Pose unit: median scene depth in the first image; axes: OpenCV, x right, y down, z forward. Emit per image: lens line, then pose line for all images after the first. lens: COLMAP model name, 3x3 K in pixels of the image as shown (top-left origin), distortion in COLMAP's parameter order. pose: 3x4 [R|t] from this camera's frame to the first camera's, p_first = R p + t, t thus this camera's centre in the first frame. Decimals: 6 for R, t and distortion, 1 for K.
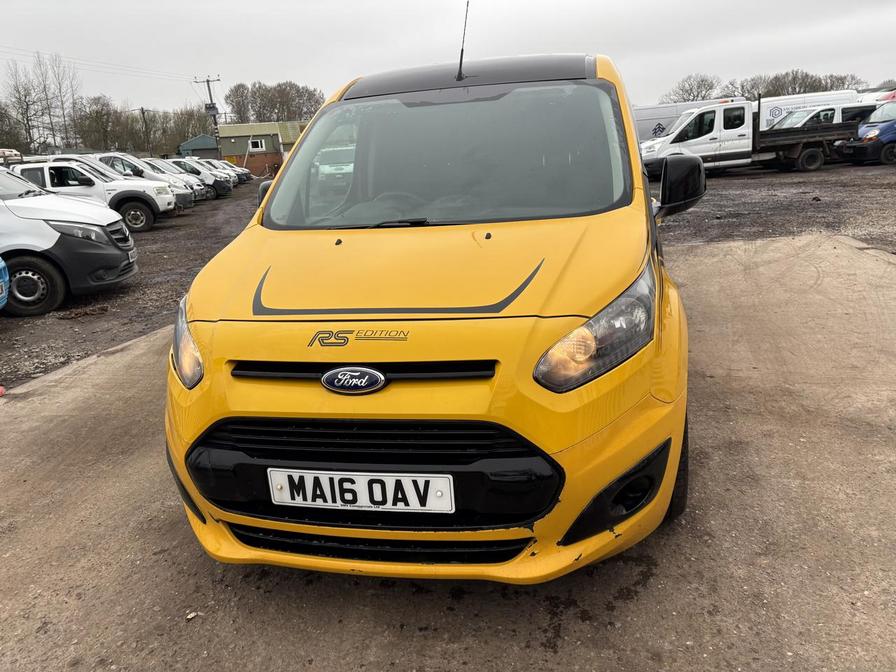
lens RADIAL K [[654.3, 0, 448.0], [0, 654.3, 336.0], [0, 0, 1]] dist [0.062784, -0.065049]
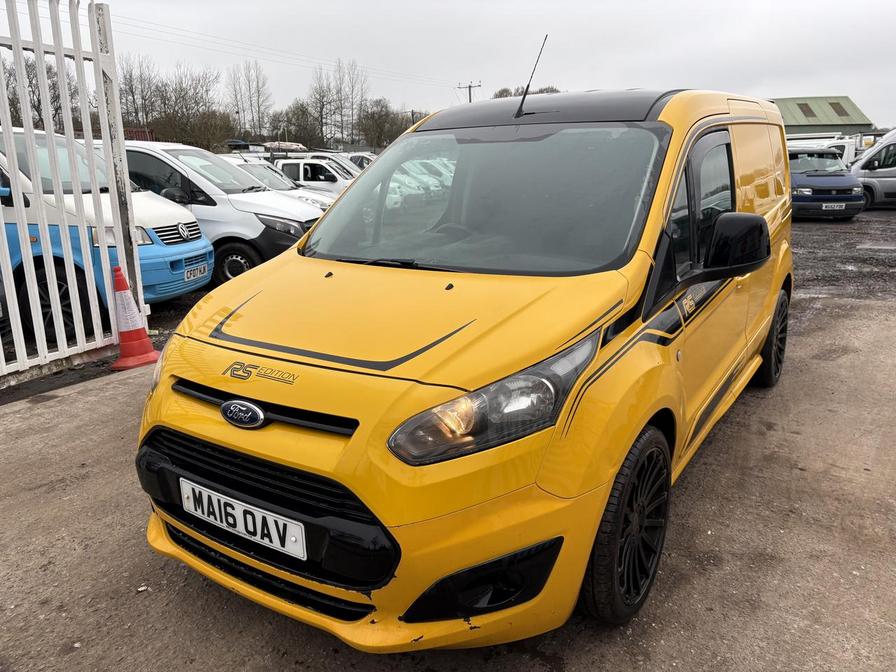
lens RADIAL K [[654.3, 0, 448.0], [0, 654.3, 336.0], [0, 0, 1]] dist [0.062784, -0.065049]
pose [[0.932896, 0.140566, -0.331582, 0.471977], [-0.142760, 0.989596, 0.017864, -0.115998], [0.330644, 0.030671, 0.943257, 0.095088]]
